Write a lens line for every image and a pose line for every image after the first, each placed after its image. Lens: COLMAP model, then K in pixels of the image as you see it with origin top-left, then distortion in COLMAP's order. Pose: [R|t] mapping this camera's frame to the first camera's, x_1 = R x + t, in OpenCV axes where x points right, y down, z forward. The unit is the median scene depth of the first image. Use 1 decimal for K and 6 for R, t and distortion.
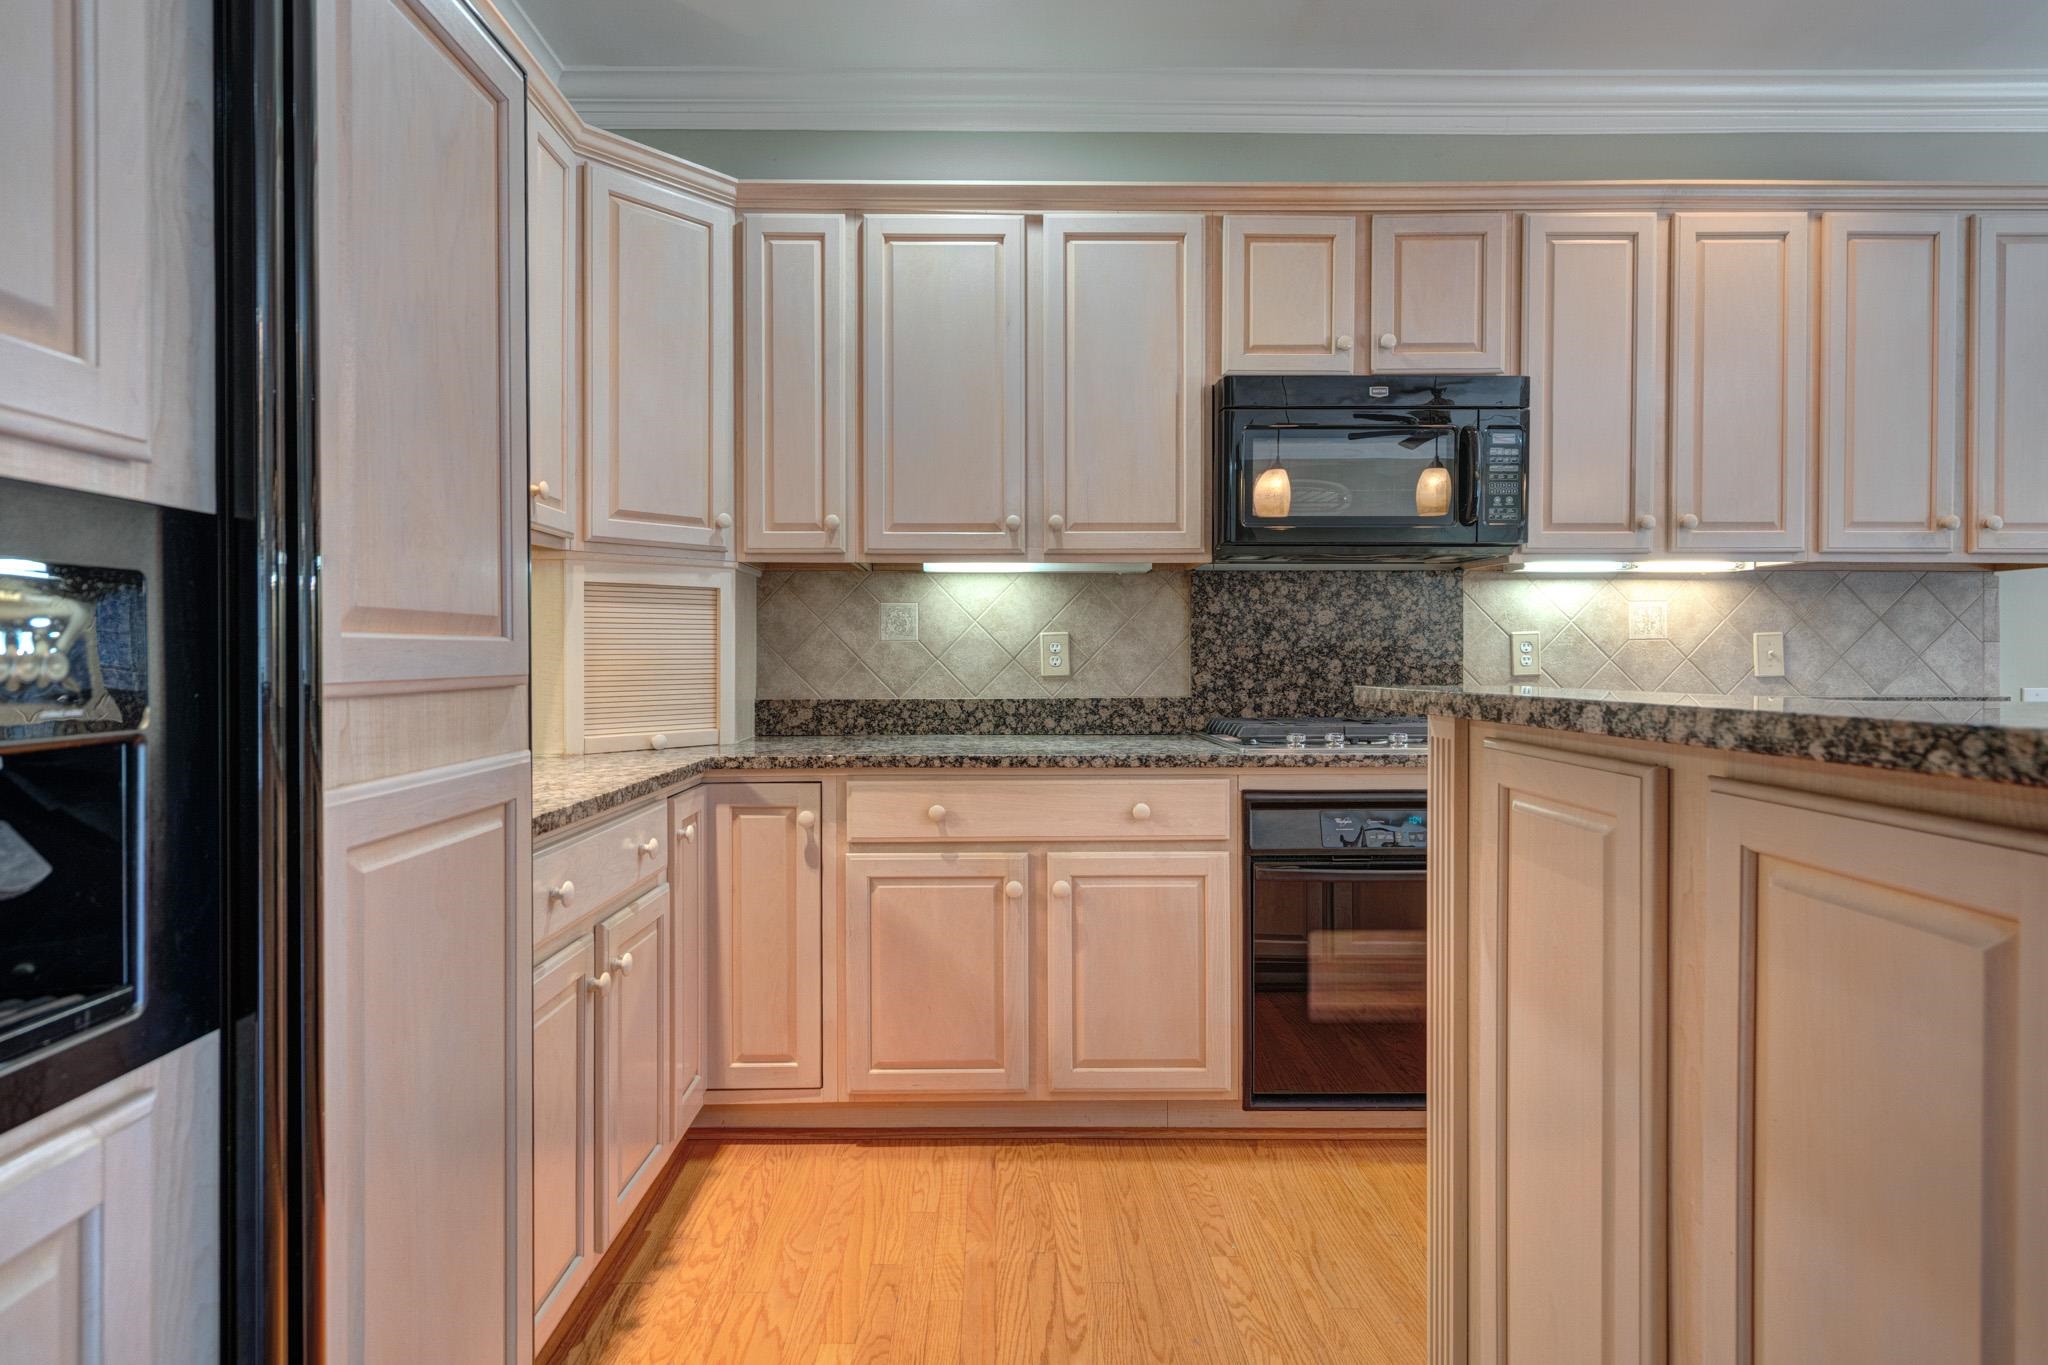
lens RADIAL K [[1077.4, 0, 997.6], [0, 1077.4, 654.7], [0, 0, 1]] dist [0.004565, 0.001215]
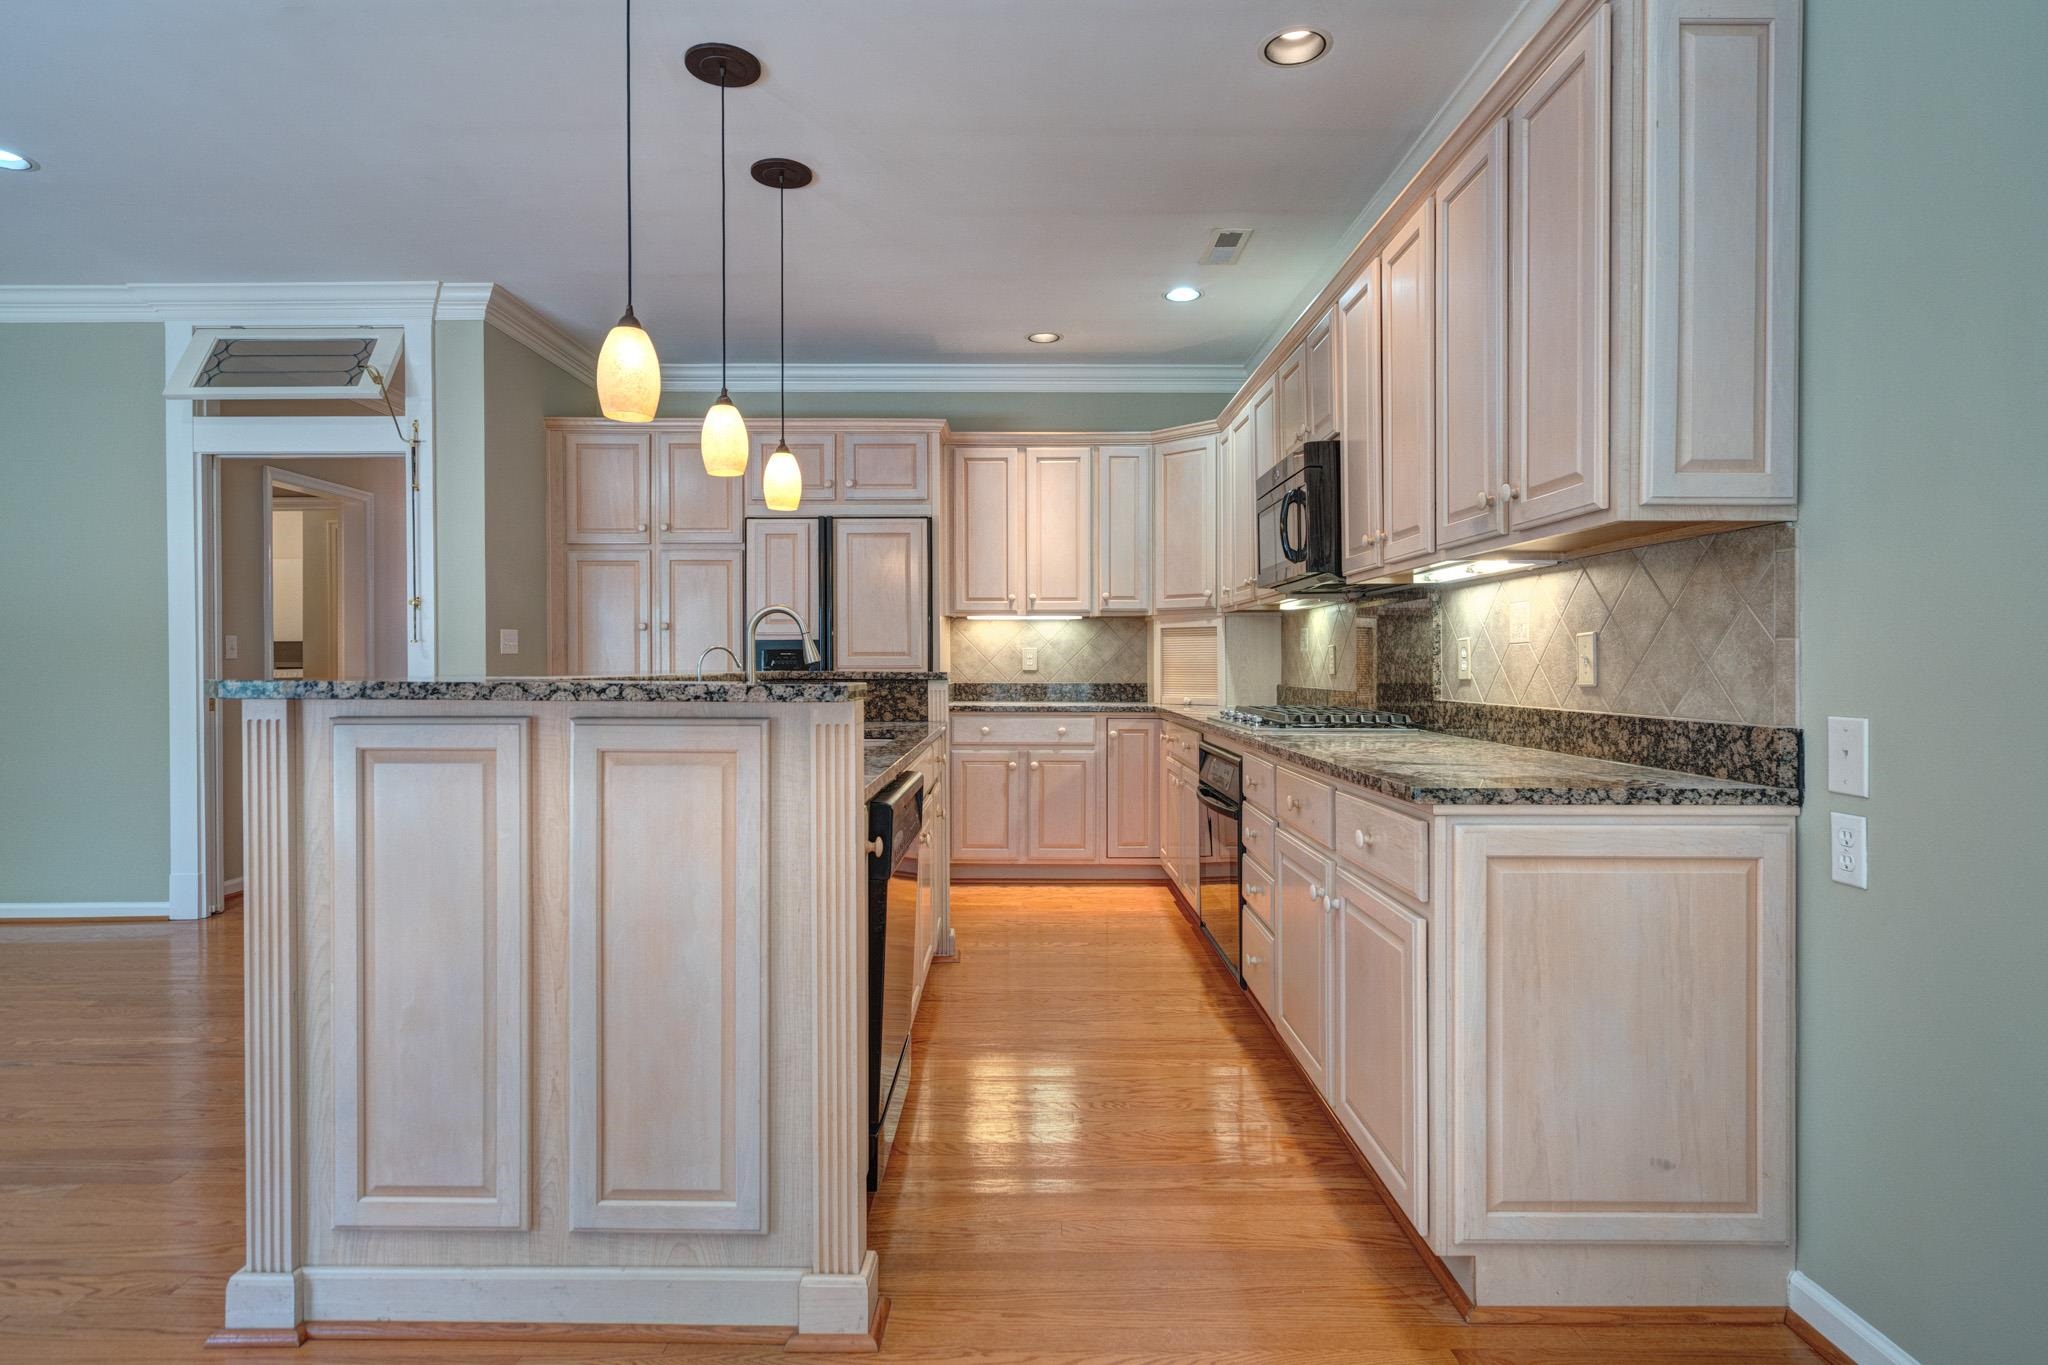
lens RADIAL K [[1064.6, 0, 1023.9], [0, 1064.6, 656.6], [0, 0, 1]] dist [0.001686, 0.001169]
pose [[0.002821, -0.003680, -0.999989, 1.688250], [0.001245, 0.999992, -0.003676, 0.000292], [0.999995, -0.001235, 0.002826, 0.636950]]
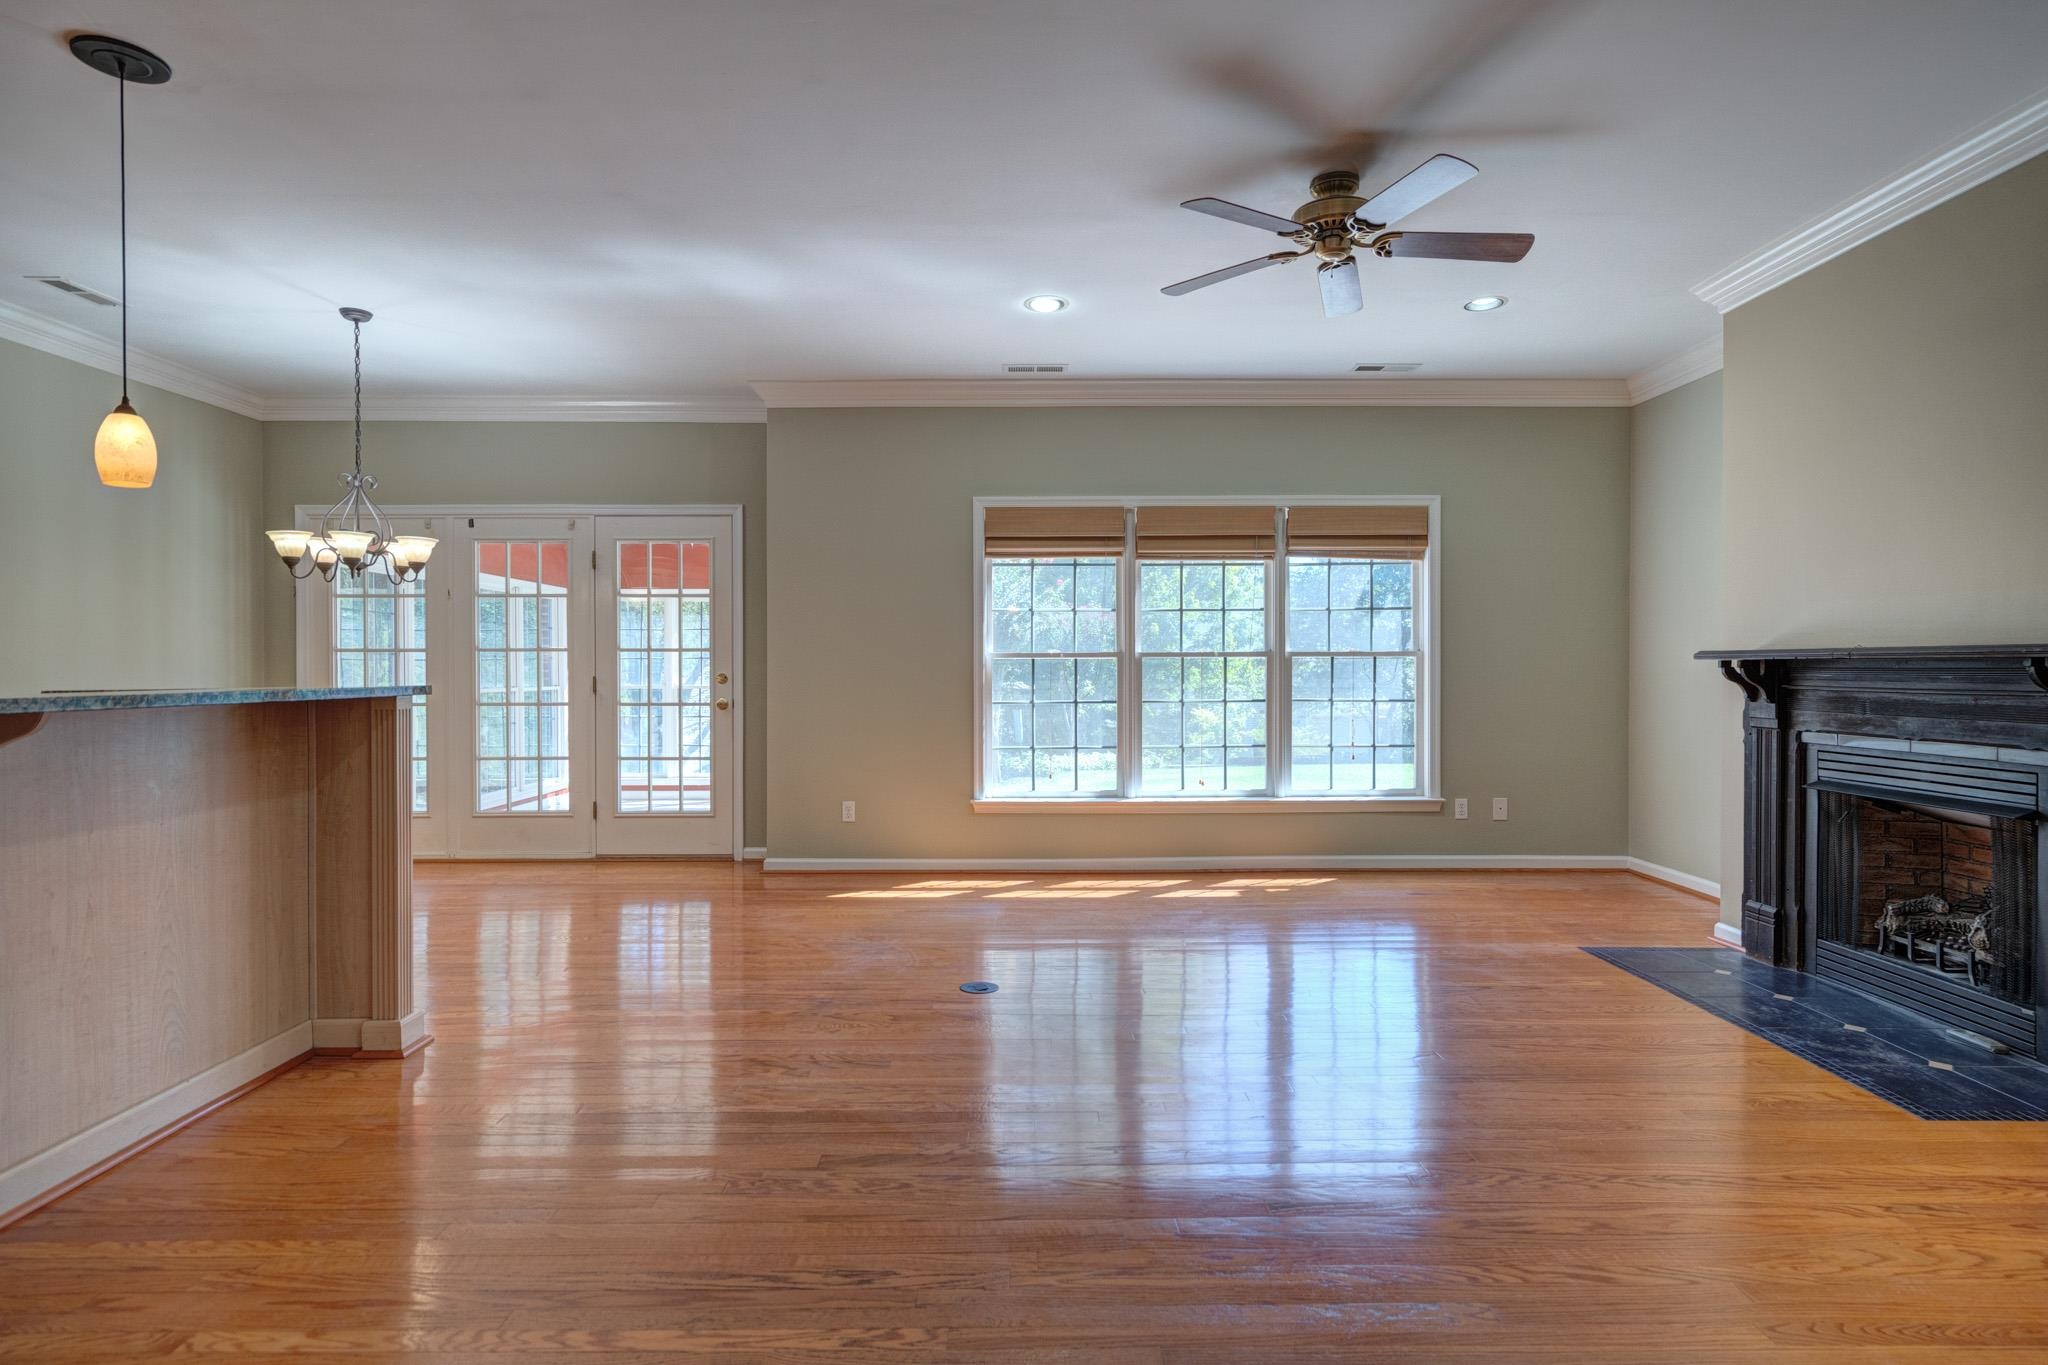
lens RADIAL K [[1030.3, 0, 1018.7], [0, 1030.3, 677.2], [0, 0, 1]] dist [0.005115, 0.001021]
pose [[0.000062, -0.008037, 0.999968, -0.100759], [0.002469, 0.999965, 0.008036, -0.005001], [-0.999997, 0.002468, 0.000082, -0.503324]]
